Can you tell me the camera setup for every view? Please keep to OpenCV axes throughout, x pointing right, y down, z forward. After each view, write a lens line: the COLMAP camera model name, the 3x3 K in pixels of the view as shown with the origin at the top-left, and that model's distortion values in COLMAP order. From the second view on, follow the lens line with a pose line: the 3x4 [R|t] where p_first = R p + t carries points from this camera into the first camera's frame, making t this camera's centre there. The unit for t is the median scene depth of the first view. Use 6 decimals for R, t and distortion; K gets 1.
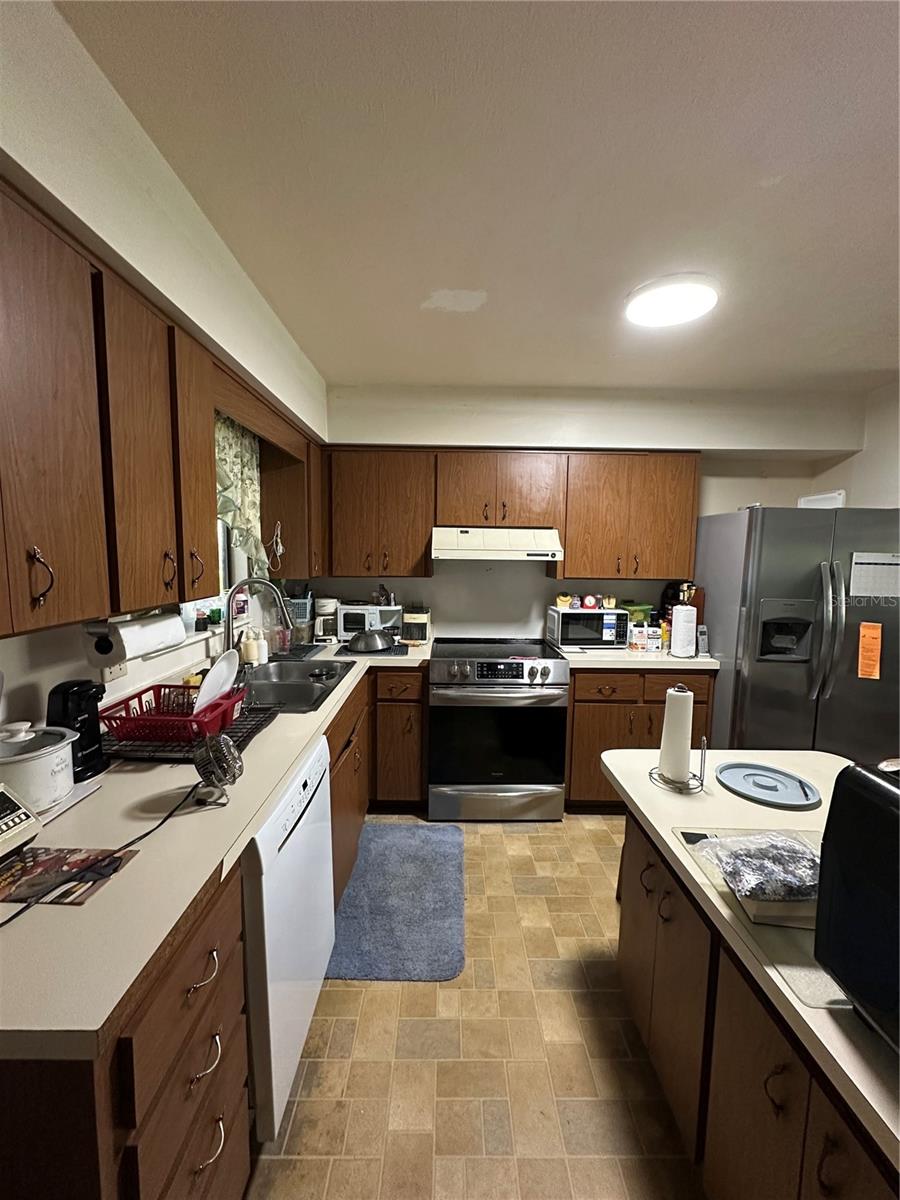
lens RADIAL K [[474.8, 0, 449.8], [0, 474.8, 599.2], [0, 0, 1]] dist [-0.004102, 0.000388]
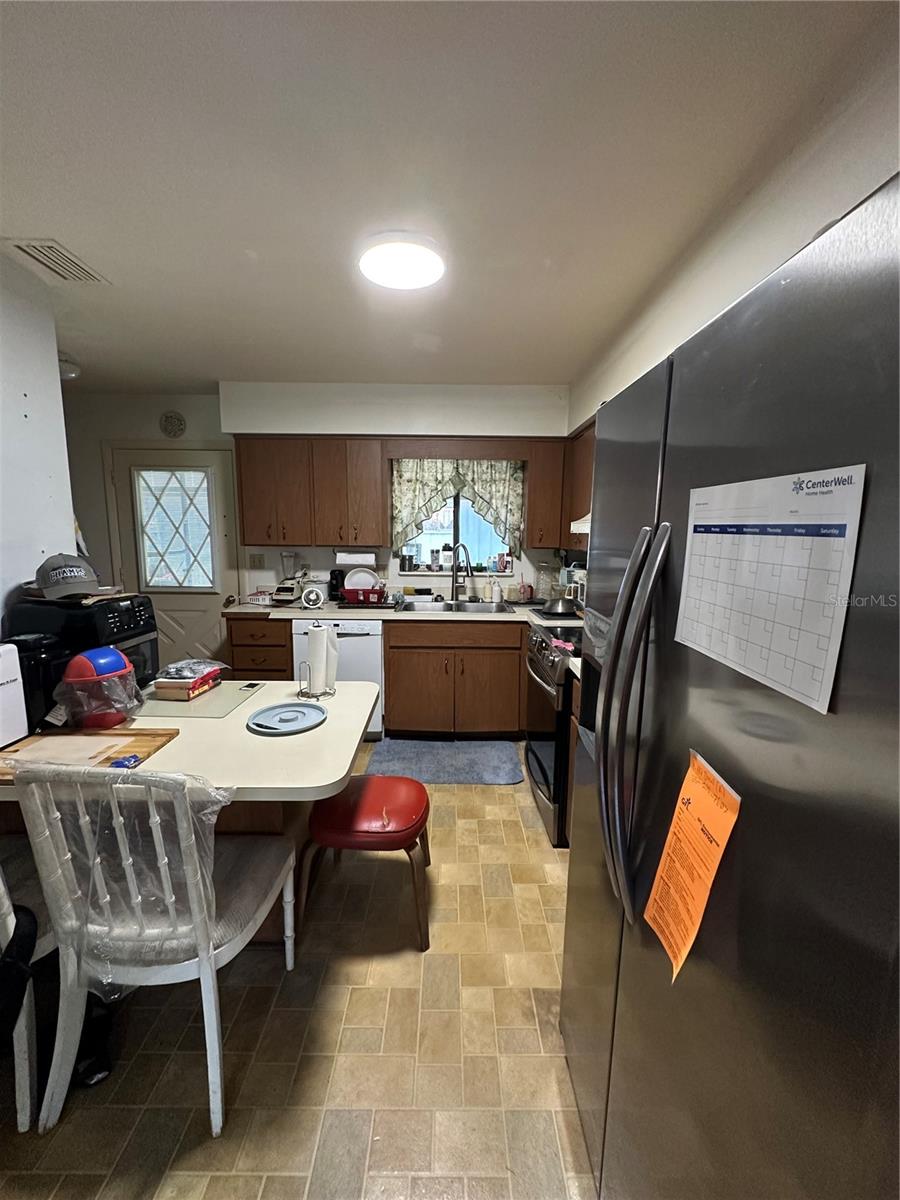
lens RADIAL K [[474.8, 0, 448.0], [0, 474.8, 599.0], [0, 0, 1]] dist [-0.004102, 0.000388]
pose [[-0.007353, 0.129979, -0.991489, 1.133605], [-0.107712, 0.985644, 0.130012, -0.056021], [0.994155, 0.107752, 0.006753, 0.861243]]
